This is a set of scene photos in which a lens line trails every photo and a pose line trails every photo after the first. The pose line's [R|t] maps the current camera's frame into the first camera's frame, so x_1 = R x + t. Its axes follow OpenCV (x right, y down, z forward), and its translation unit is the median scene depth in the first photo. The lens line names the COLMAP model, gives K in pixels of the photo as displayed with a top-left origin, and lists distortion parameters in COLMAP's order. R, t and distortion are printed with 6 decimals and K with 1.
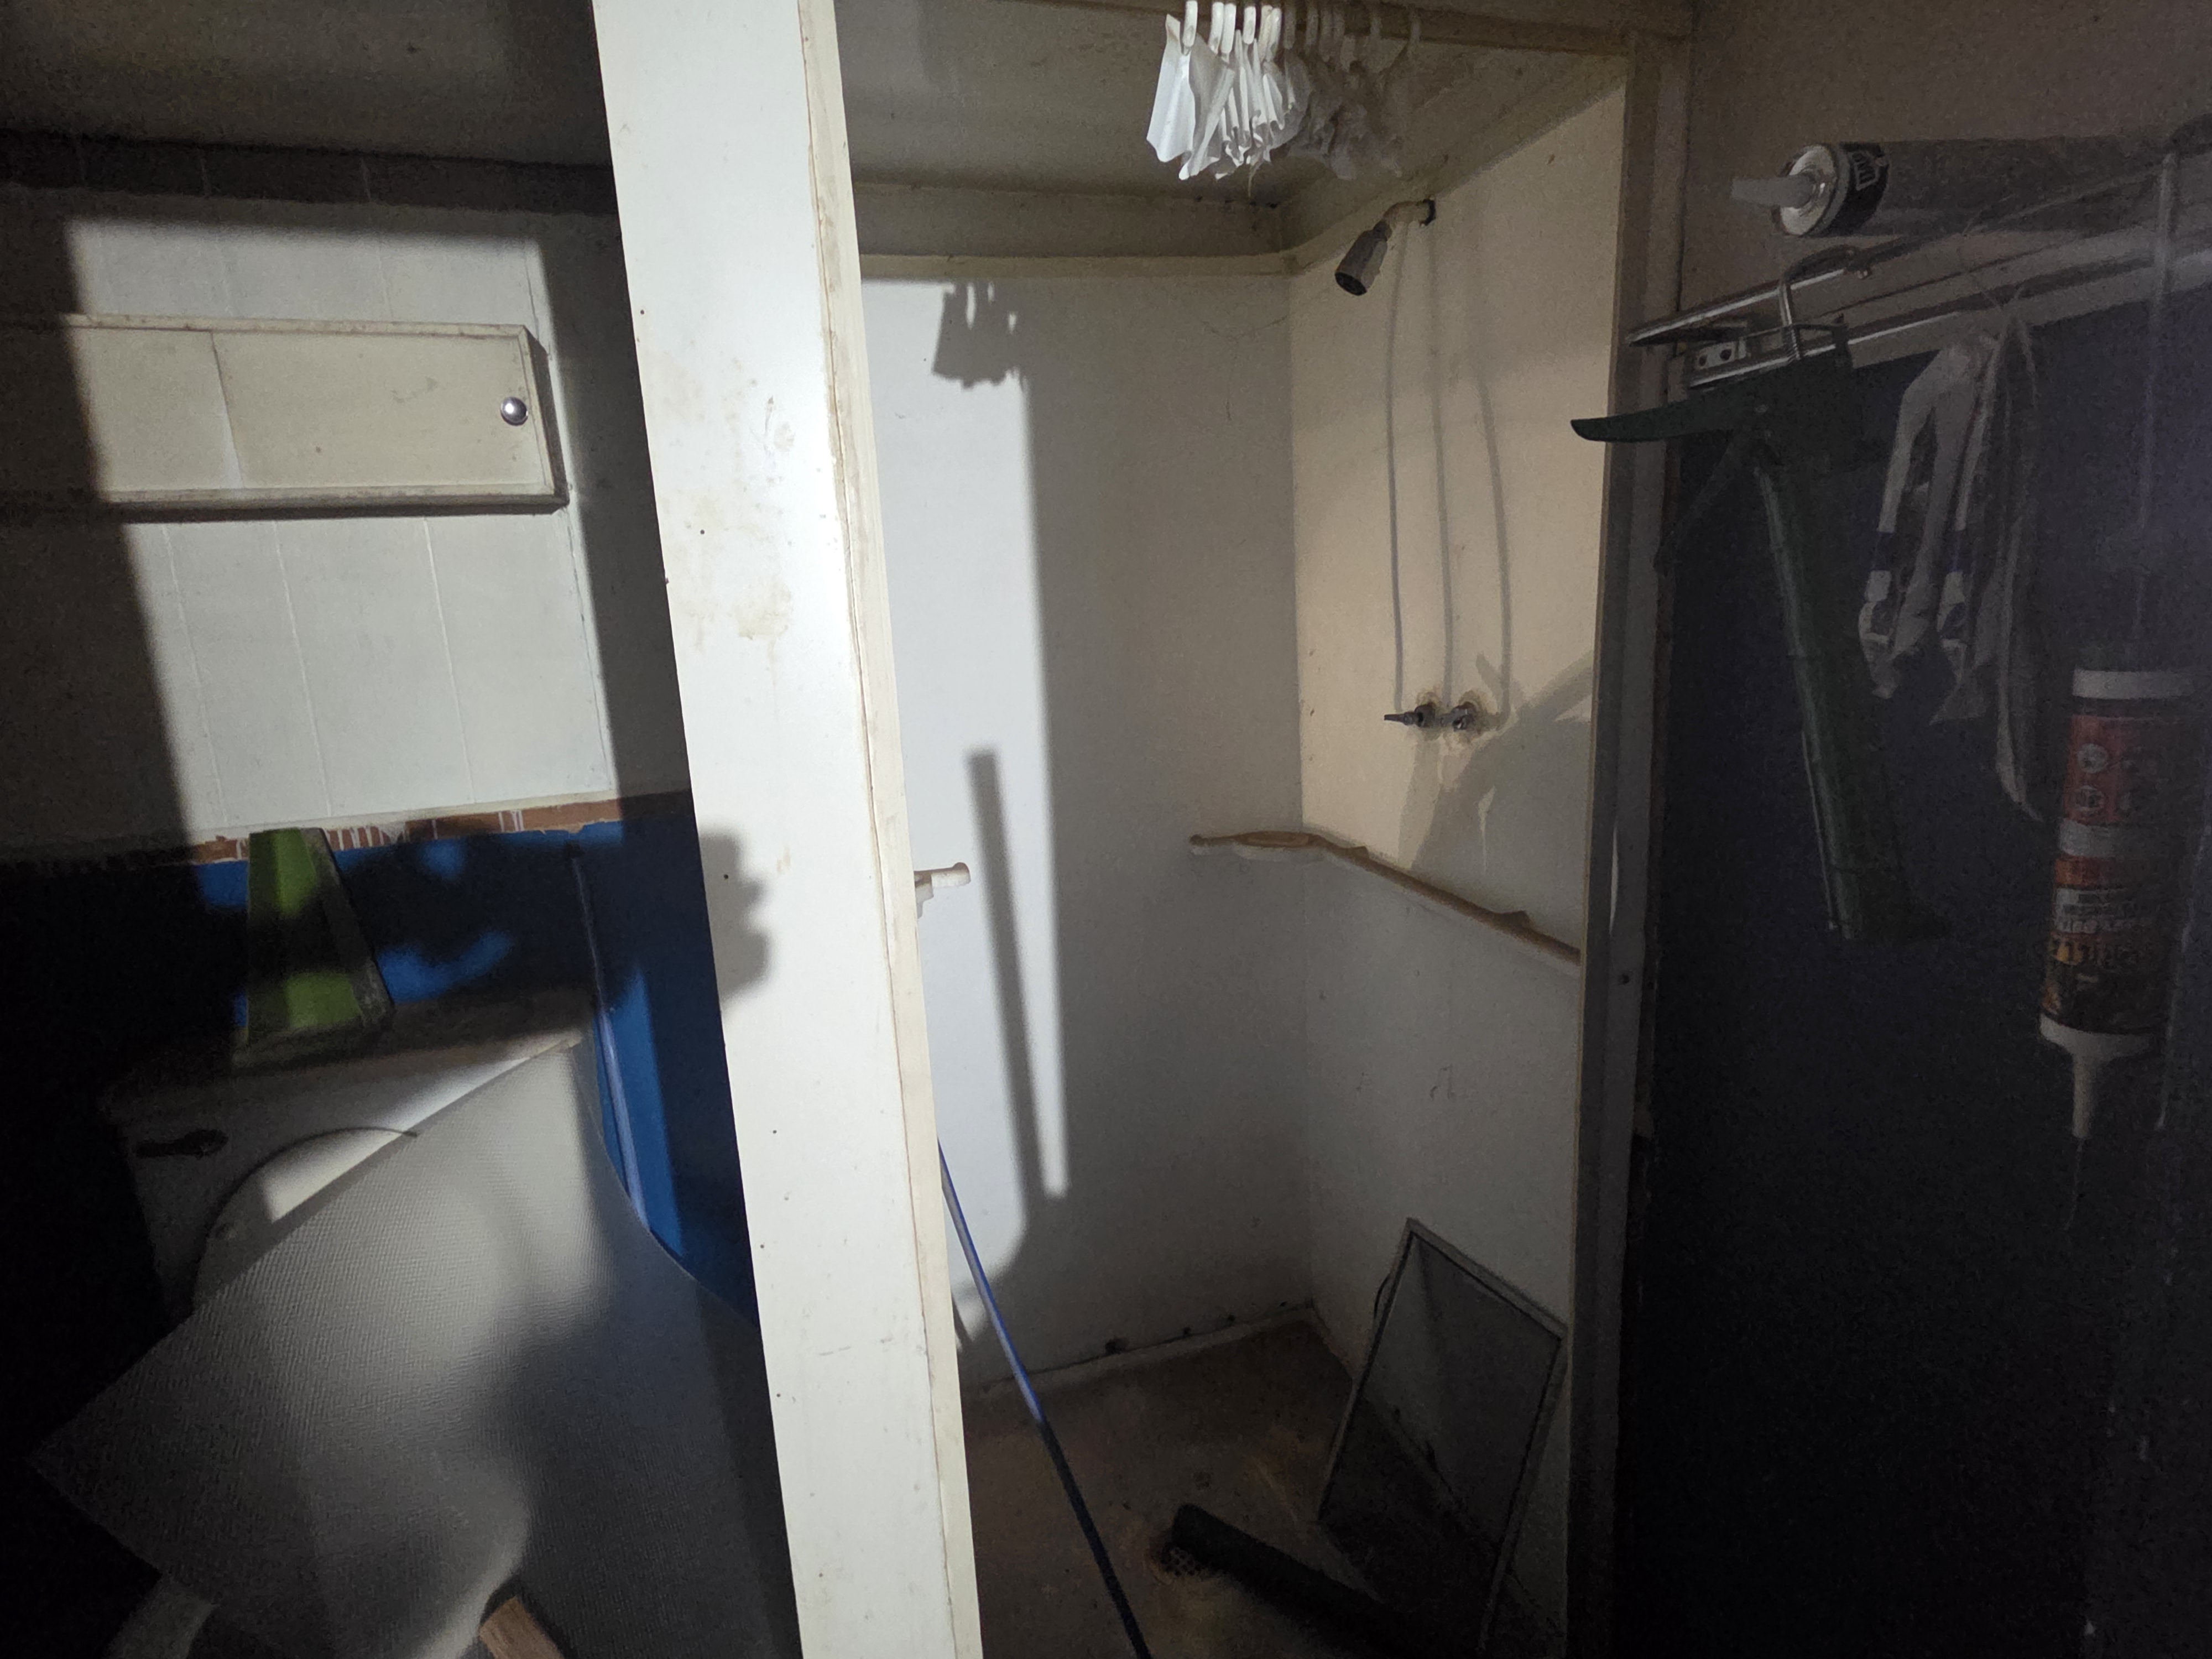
lens RADIAL K [[1117.1, 0, 1101.6], [0, 1117.1, 833.3], [0, 0, 1]] dist [-0.000114, 0.006149]
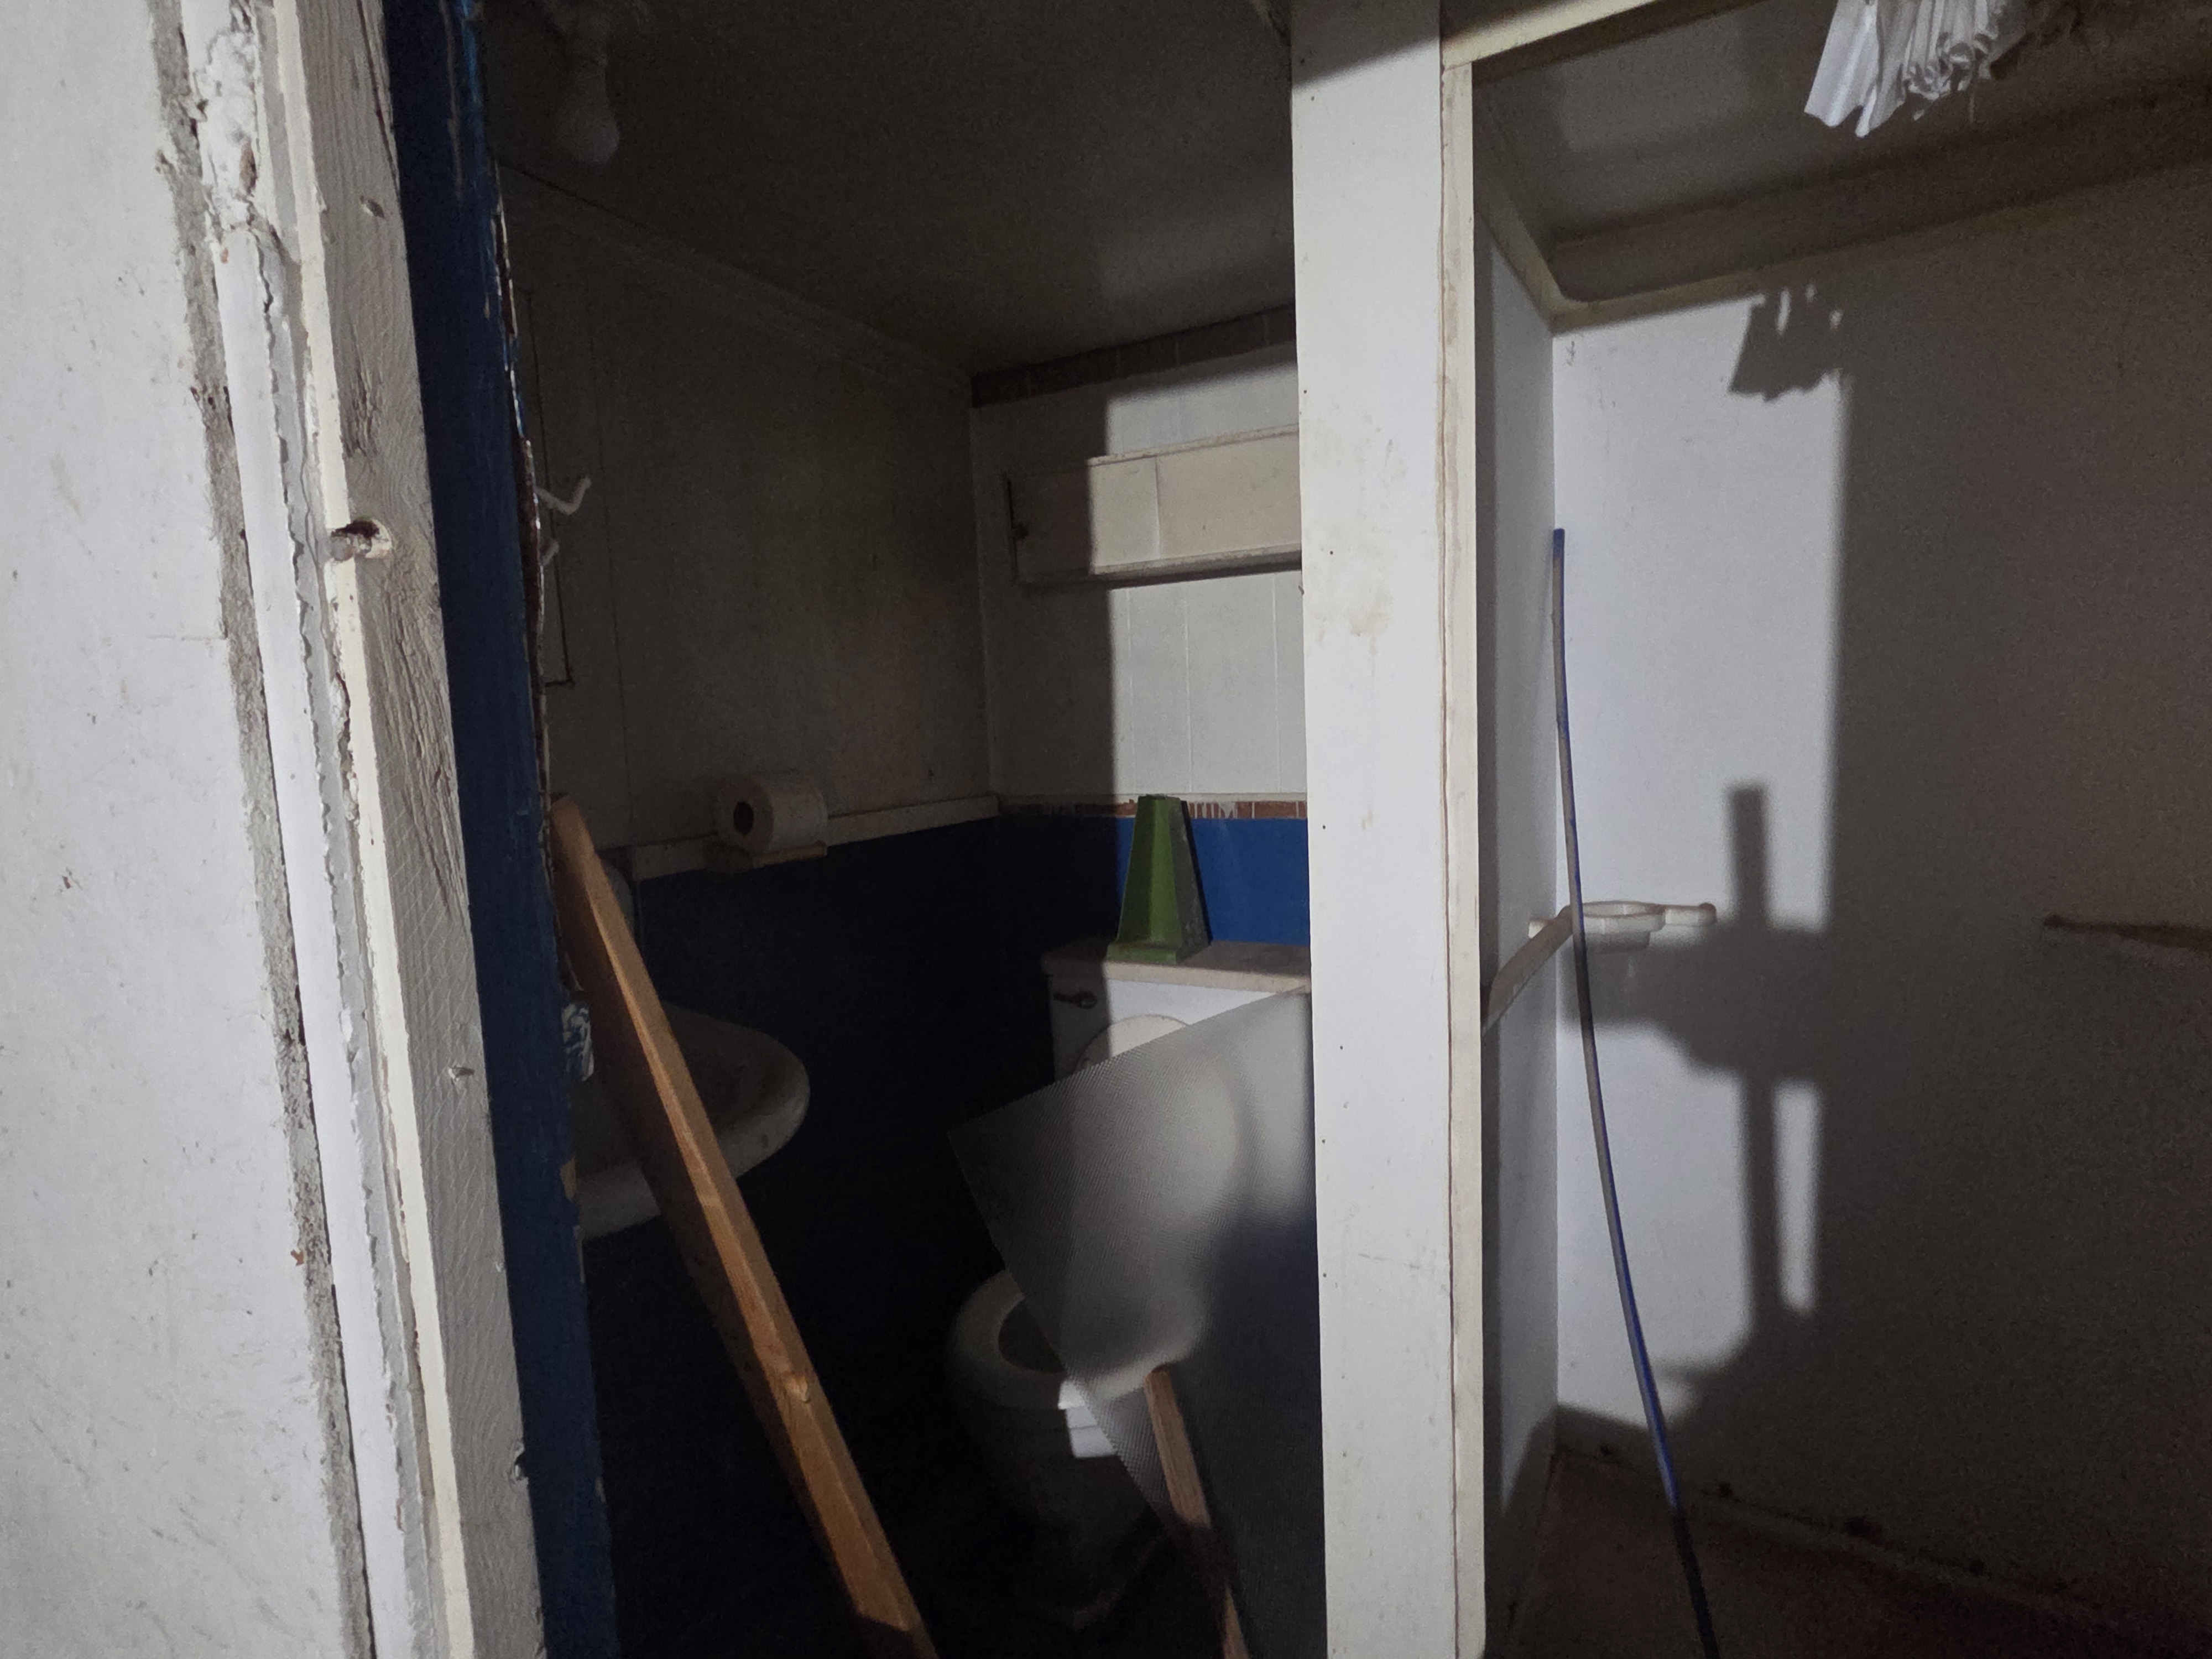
lens RADIAL K [[1117.1, 0, 1108.2], [0, 1117.1, 831.8], [0, 0, 1]] dist [-0.000114, 0.006149]
pose [[0.682584, 0.100203, -0.723905, 0.261238], [-0.144053, 0.989569, 0.001145, 0.049680], [0.716469, 0.103499, 0.689899, -0.017056]]
